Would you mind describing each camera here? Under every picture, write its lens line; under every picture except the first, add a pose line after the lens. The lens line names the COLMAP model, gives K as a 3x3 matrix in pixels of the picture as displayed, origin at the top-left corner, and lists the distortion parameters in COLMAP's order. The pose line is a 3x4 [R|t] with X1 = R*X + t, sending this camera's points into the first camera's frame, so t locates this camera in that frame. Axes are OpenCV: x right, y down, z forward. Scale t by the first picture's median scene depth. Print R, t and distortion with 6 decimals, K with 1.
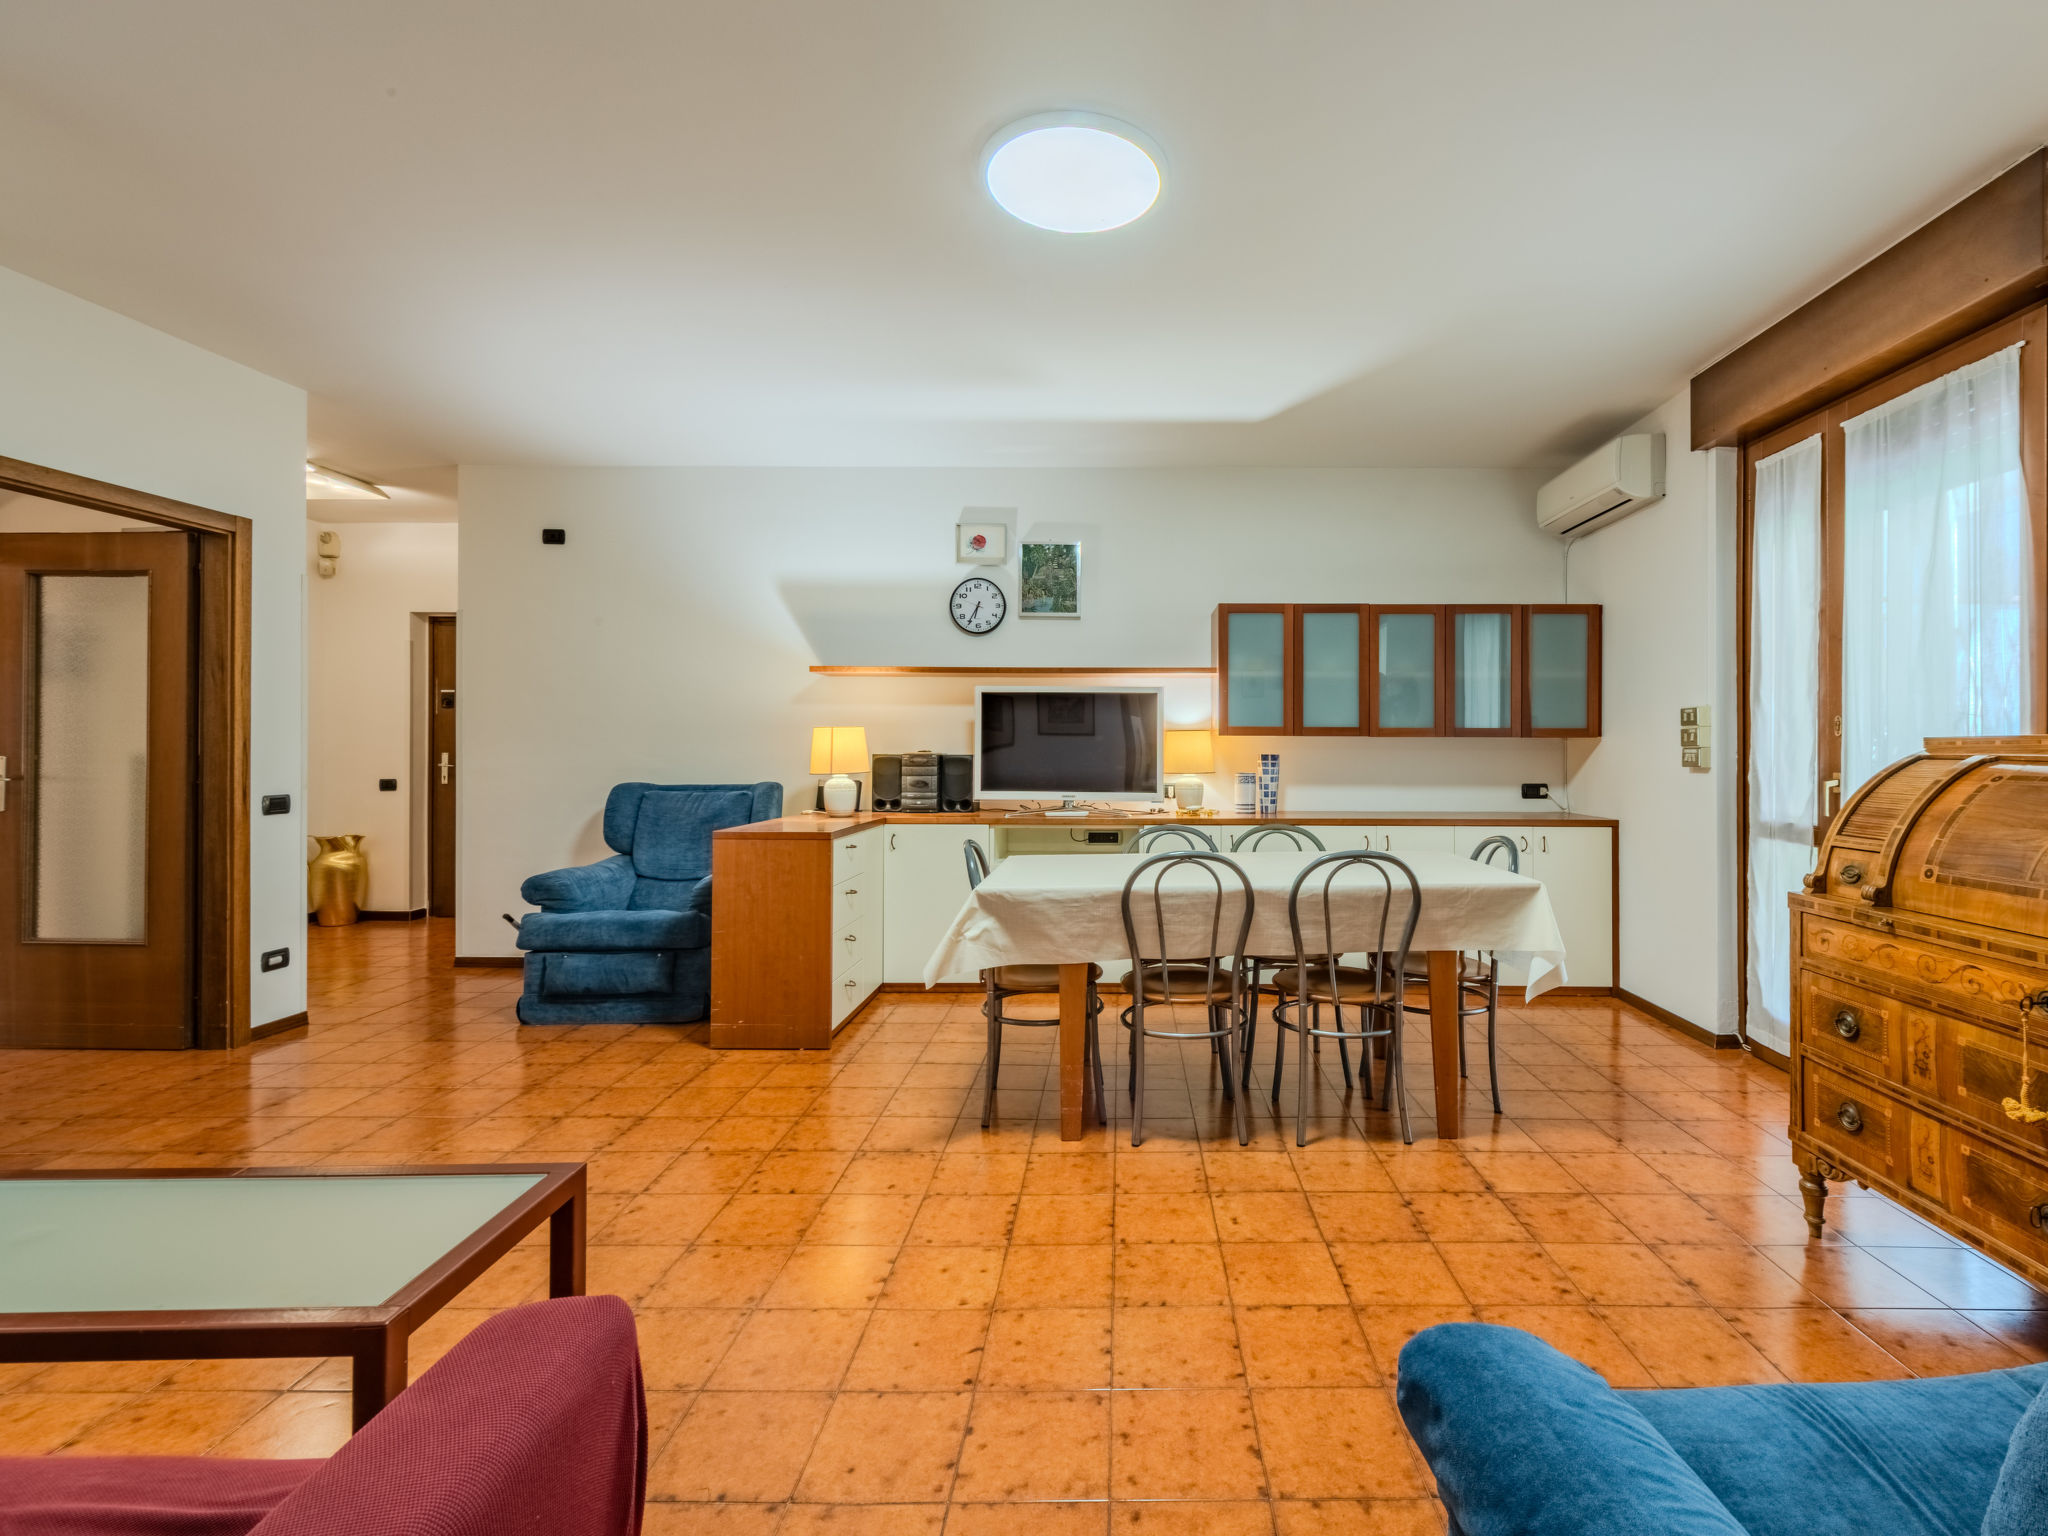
lens RADIAL K [[922.3, 0, 1128.1], [0, 922.3, 747.2], [0, 0, 1]] dist [0.017070, -0.006909]
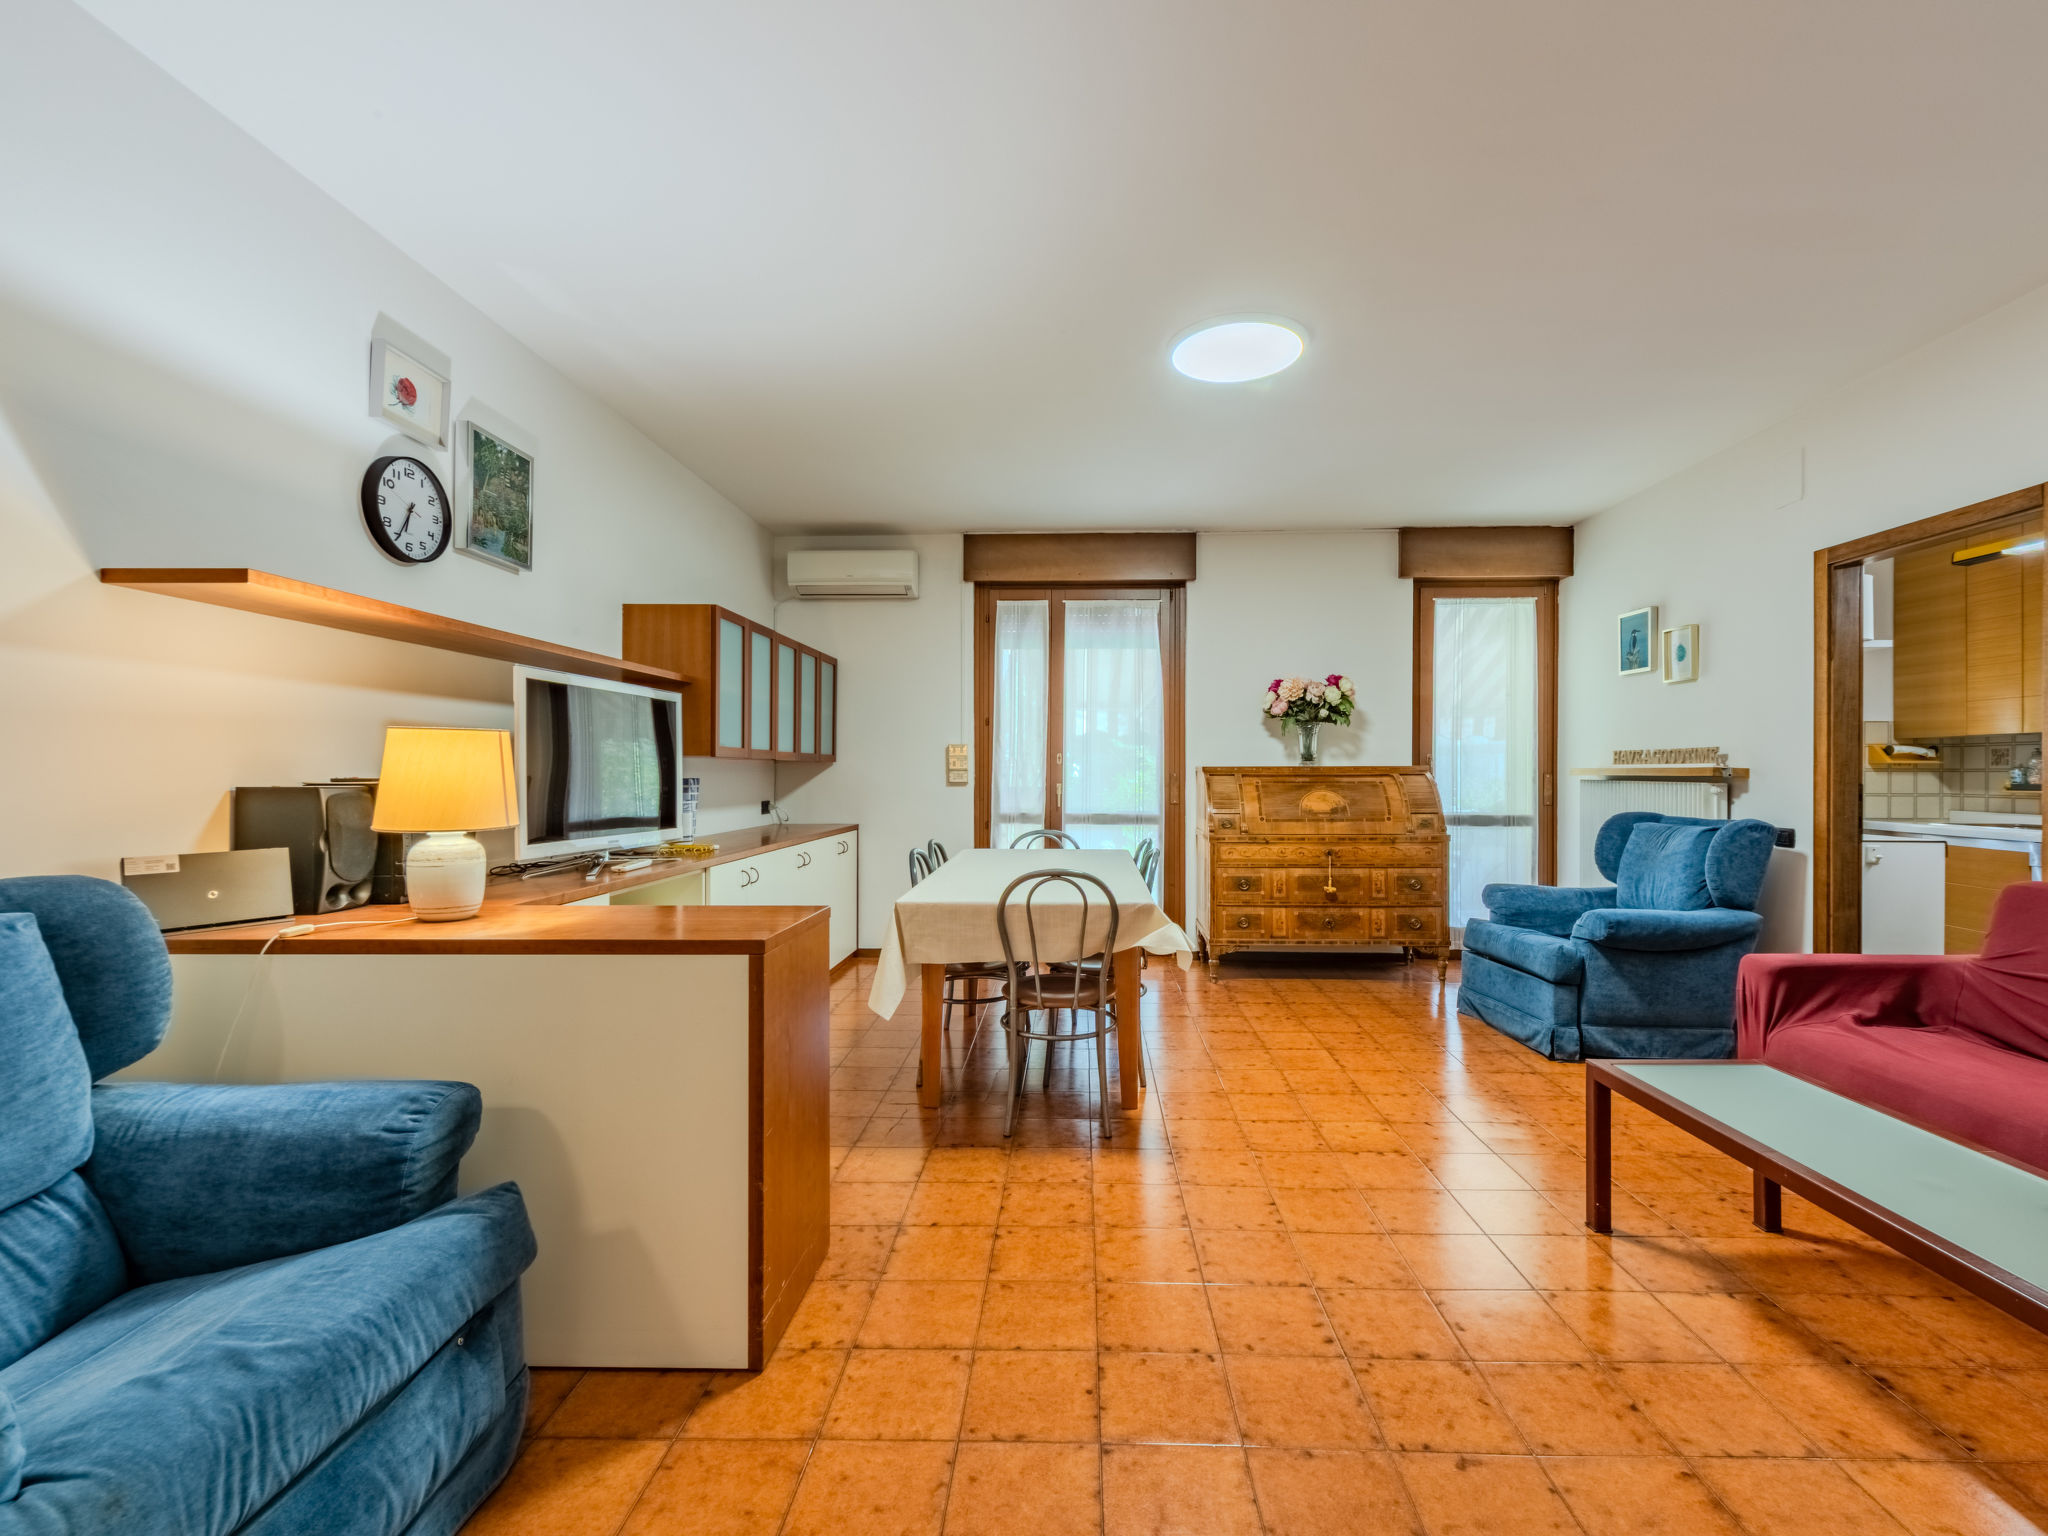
lens RADIAL K [[904.5, 0, 1057.7], [0, 904.5, 768.4], [0, 0, 1]] dist [0.020394, -0.005681]
pose [[0.029387, -0.000049, 0.999568, -1.624300], [-0.002505, 0.999997, 0.000123, -0.005411], [-0.999565, -0.002508, 0.029387, 1.423998]]
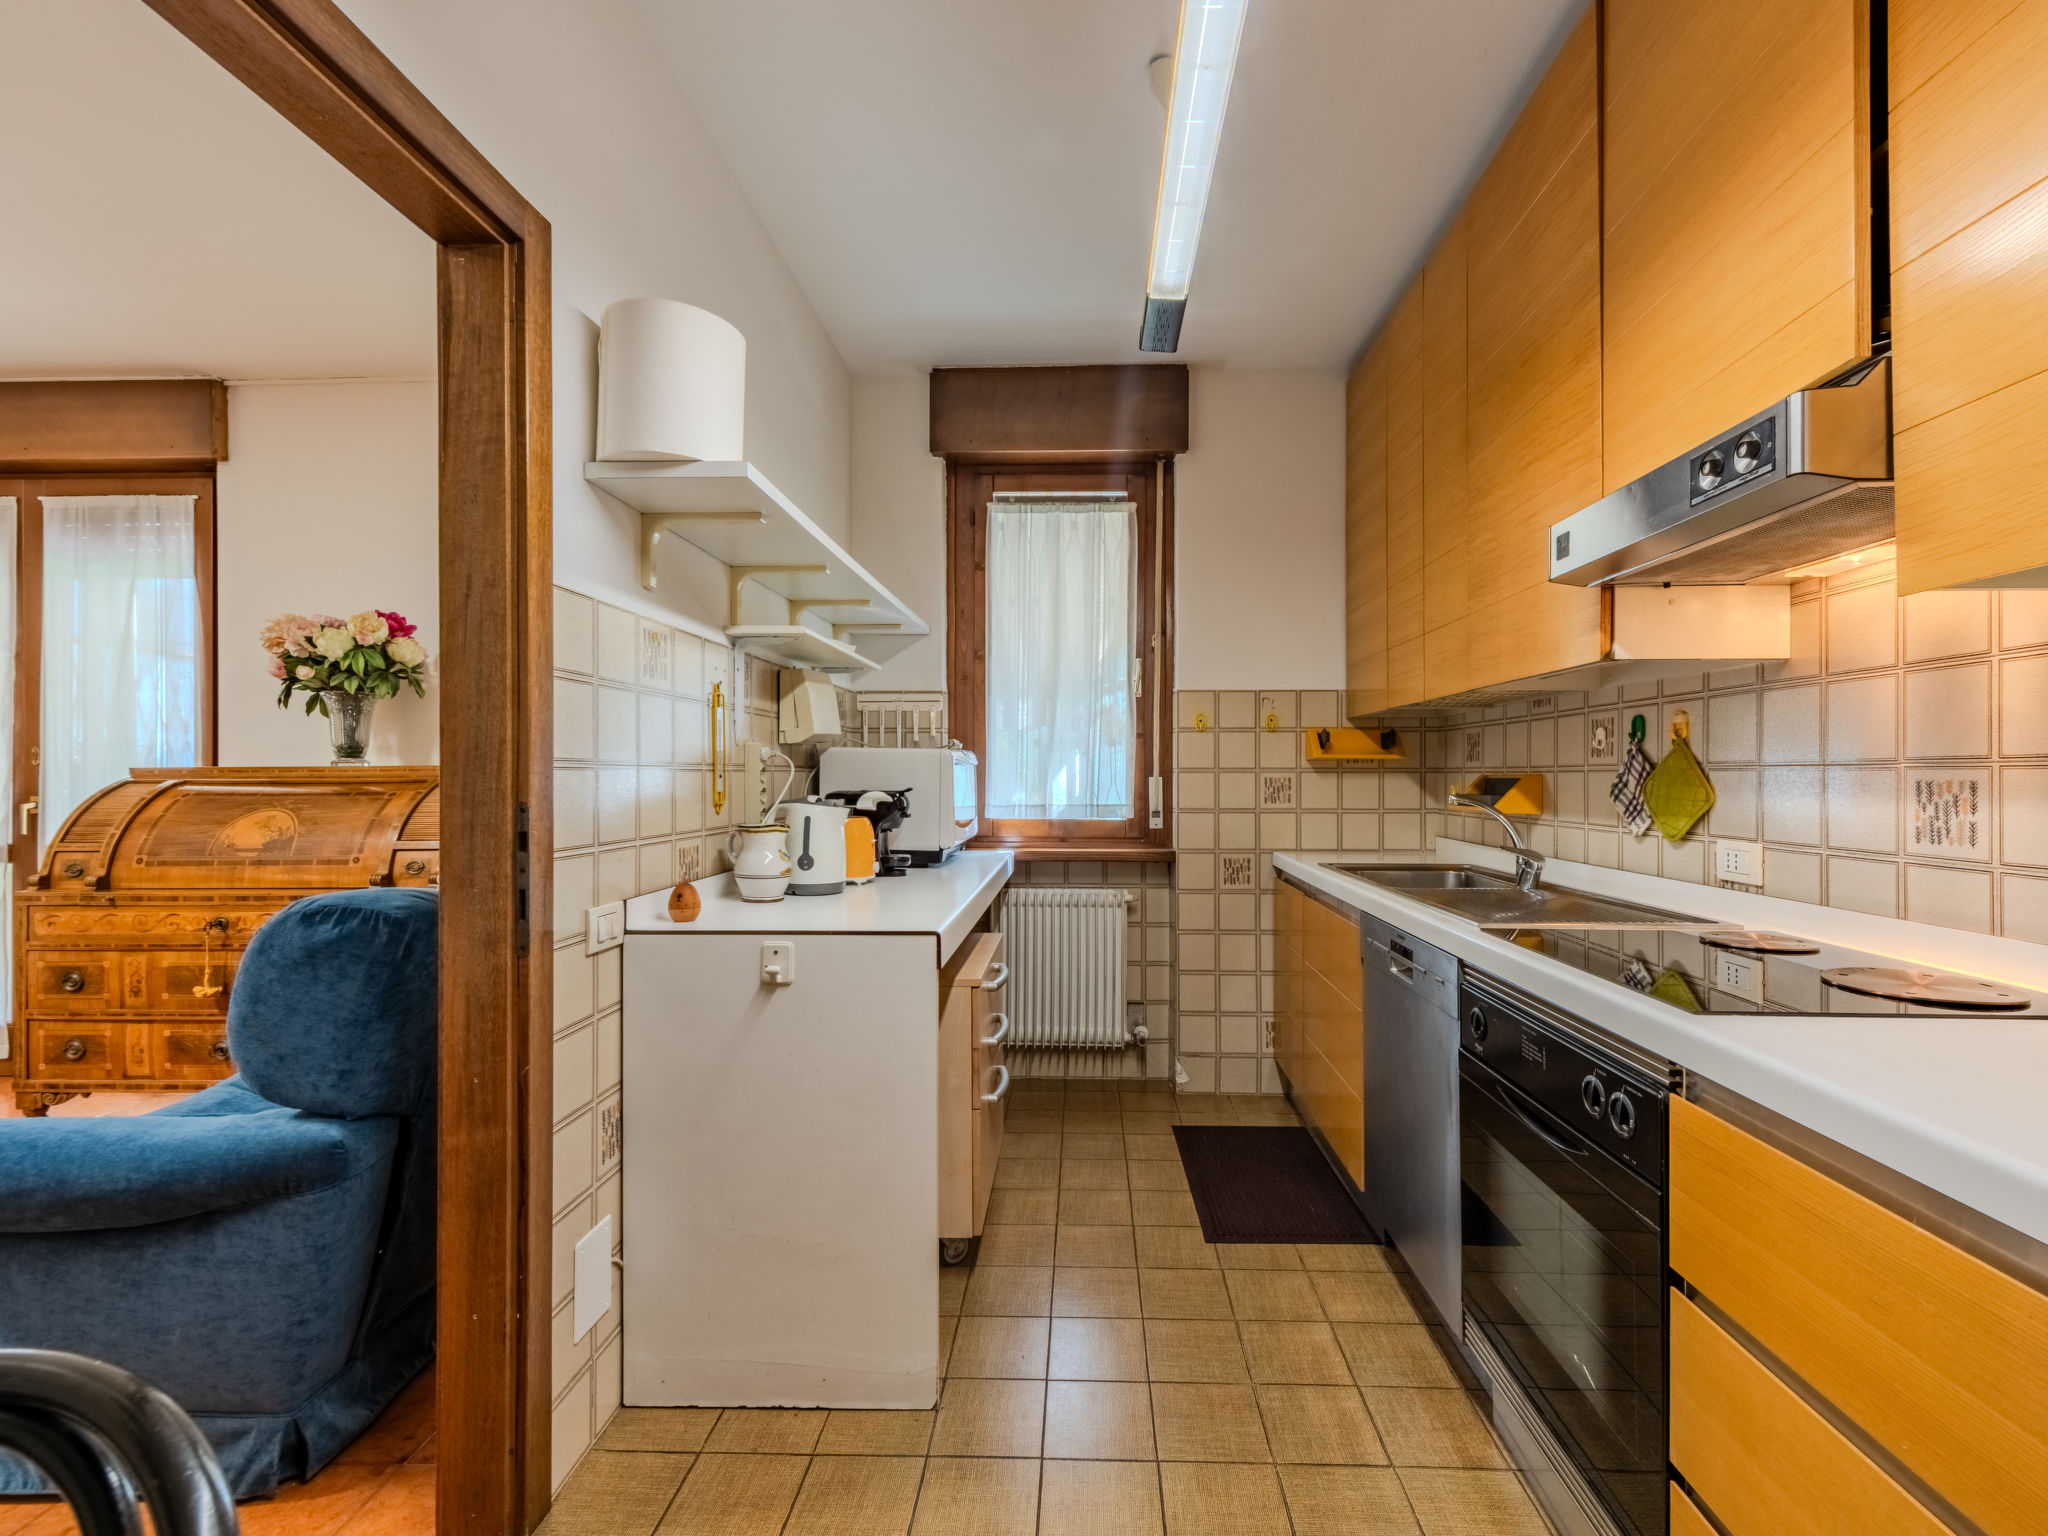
lens RADIAL K [[904.5, 0, 1057.7], [0, 904.5, 768.4], [0, 0, 1]] dist [0.020394, -0.005681]
pose [[0.033918, 0.002087, 0.999422, -0.509666], [0.000541, 0.999998, -0.002107, -0.006433], [-0.999424, 0.000612, 0.033917, -0.471009]]
